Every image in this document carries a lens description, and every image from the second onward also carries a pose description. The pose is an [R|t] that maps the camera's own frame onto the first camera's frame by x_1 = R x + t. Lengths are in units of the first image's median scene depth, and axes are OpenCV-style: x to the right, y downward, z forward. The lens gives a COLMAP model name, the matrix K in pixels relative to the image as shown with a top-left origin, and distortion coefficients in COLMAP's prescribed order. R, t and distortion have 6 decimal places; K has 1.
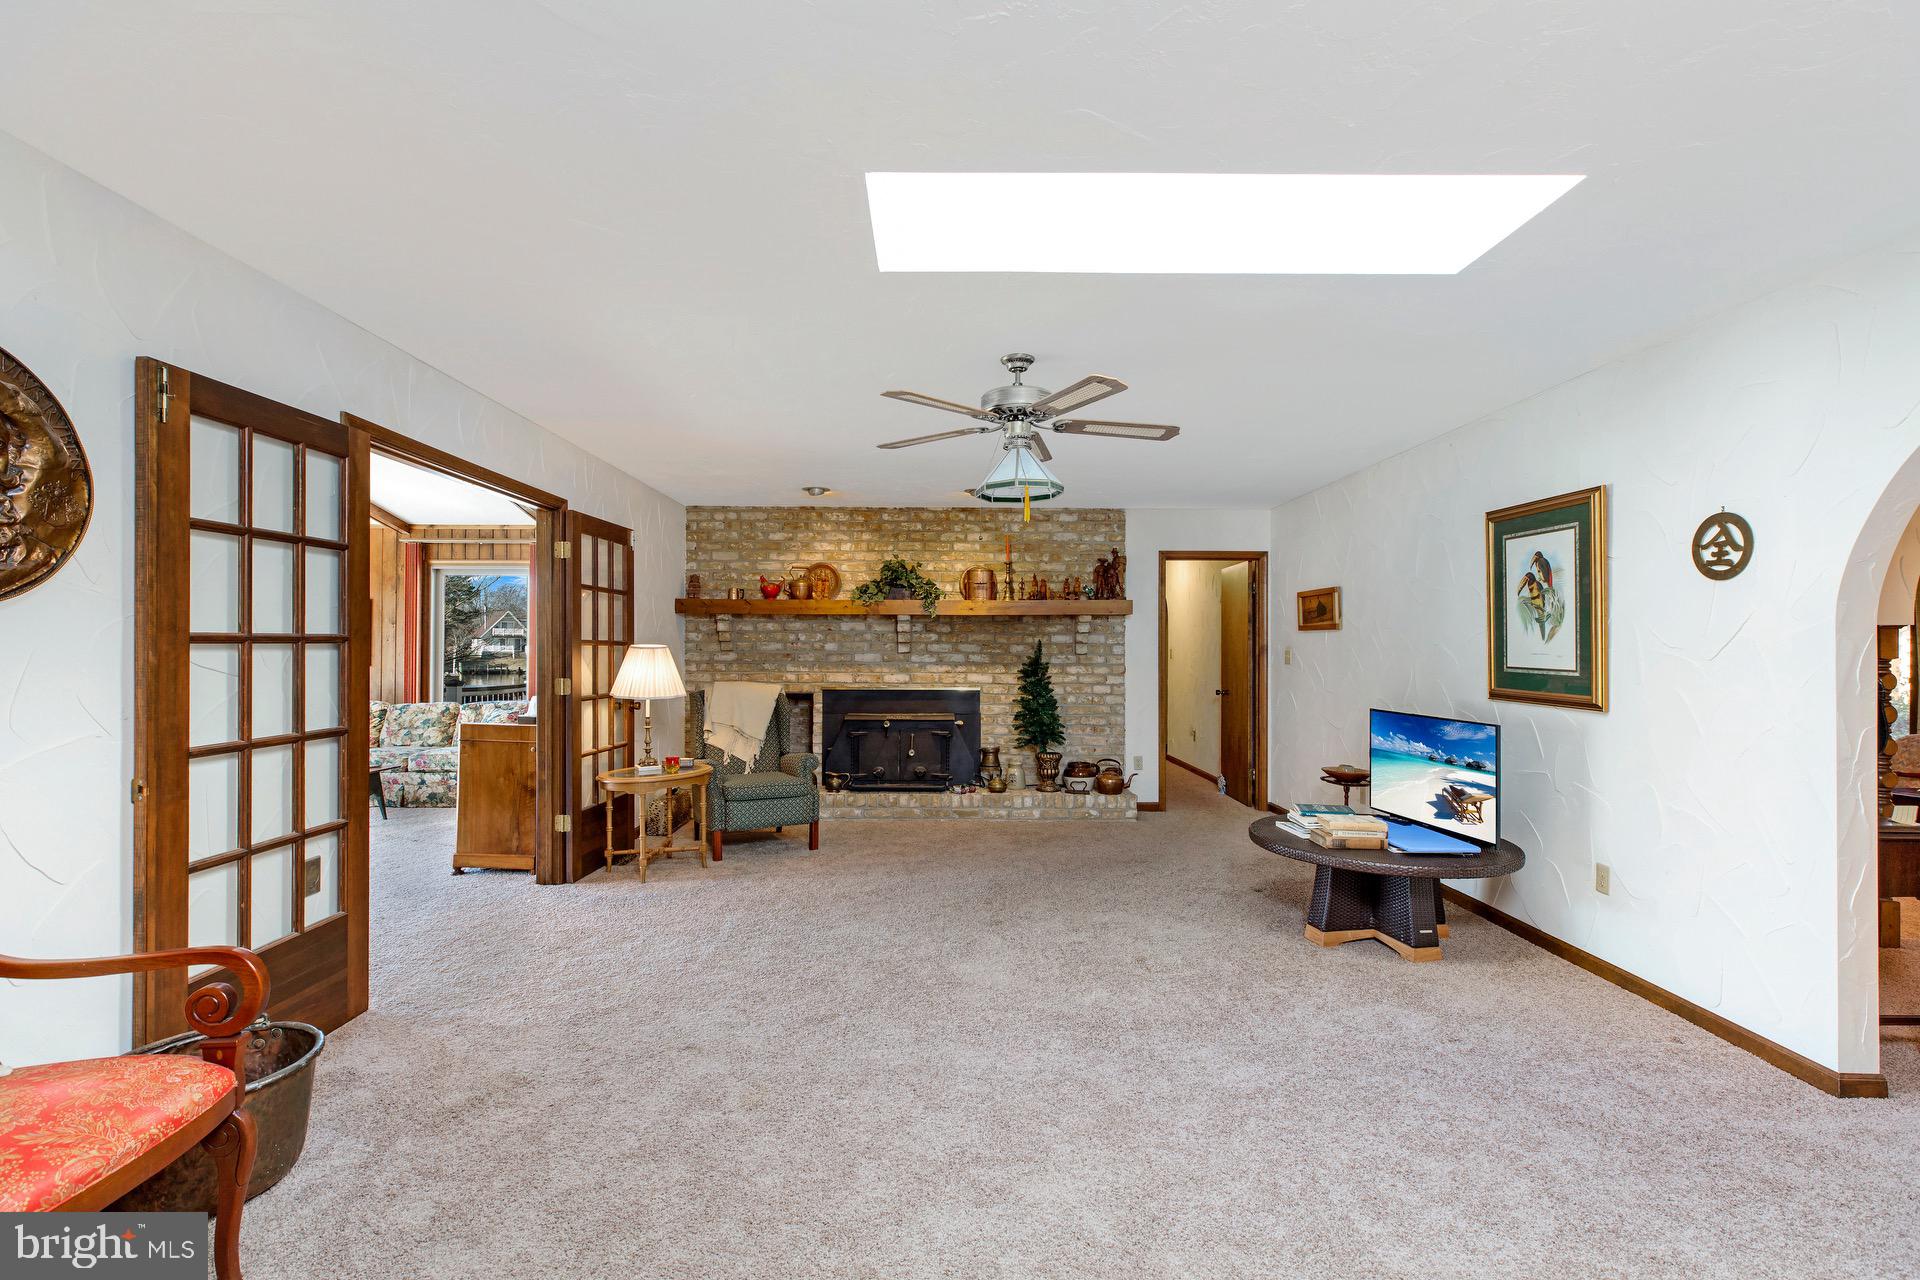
lens RADIAL K [[866.6, 0, 950.4], [0, 866.6, 639.6], [0, 0, 1]] dist [0.008180, 0.000065]
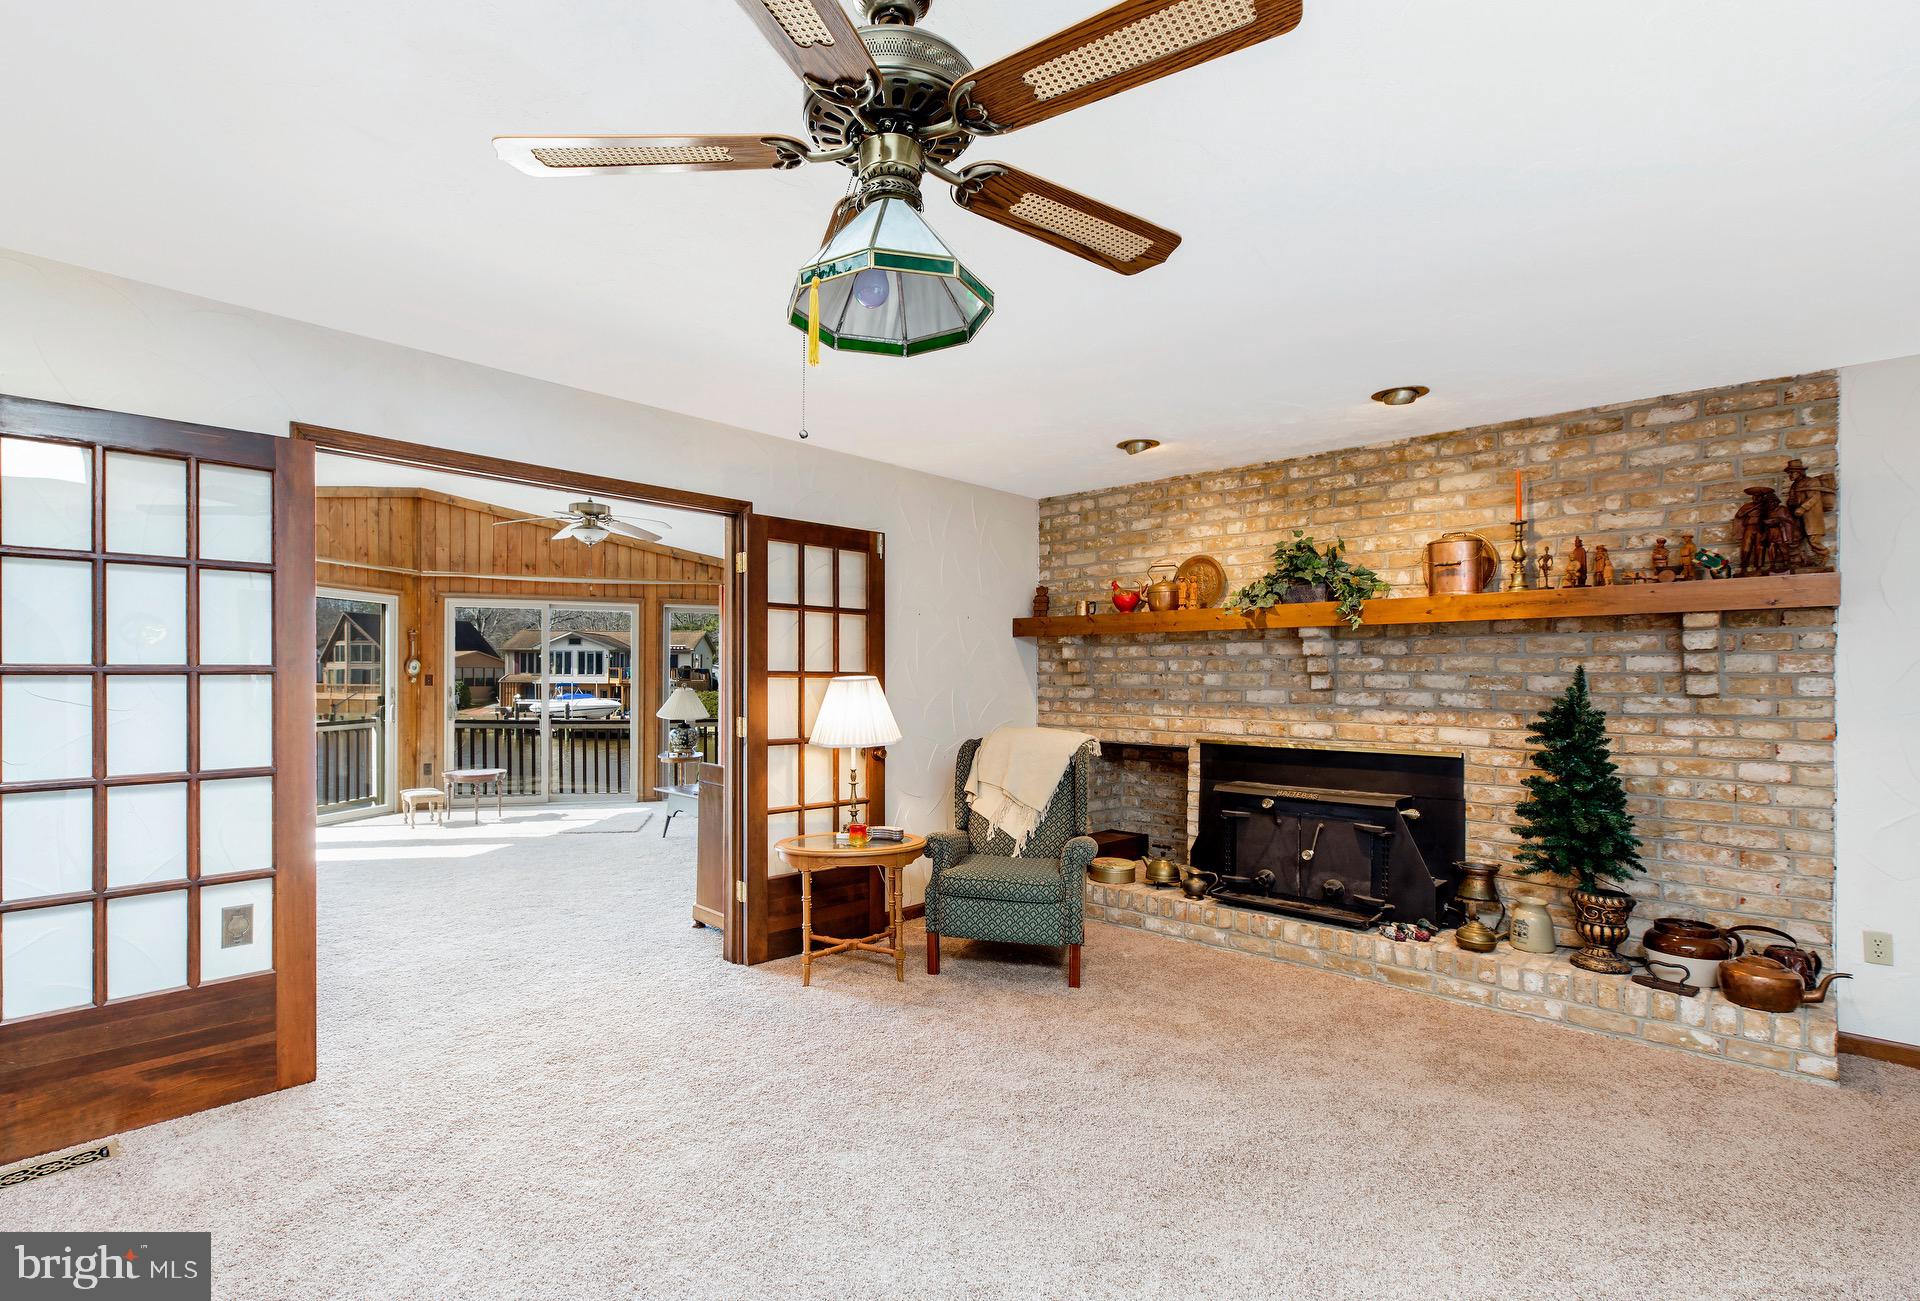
lens RADIAL K [[866.6, 0, 1109.5], [0, 866.6, 677.1], [0, 0, 1]] dist [0.008180, 0.000065]
pose [[0.712913, -0.002577, -0.701248, 0.274792], [0.005247, 0.999985, 0.001660, 0.004702], [0.701233, -0.004863, 0.712916, 0.464104]]
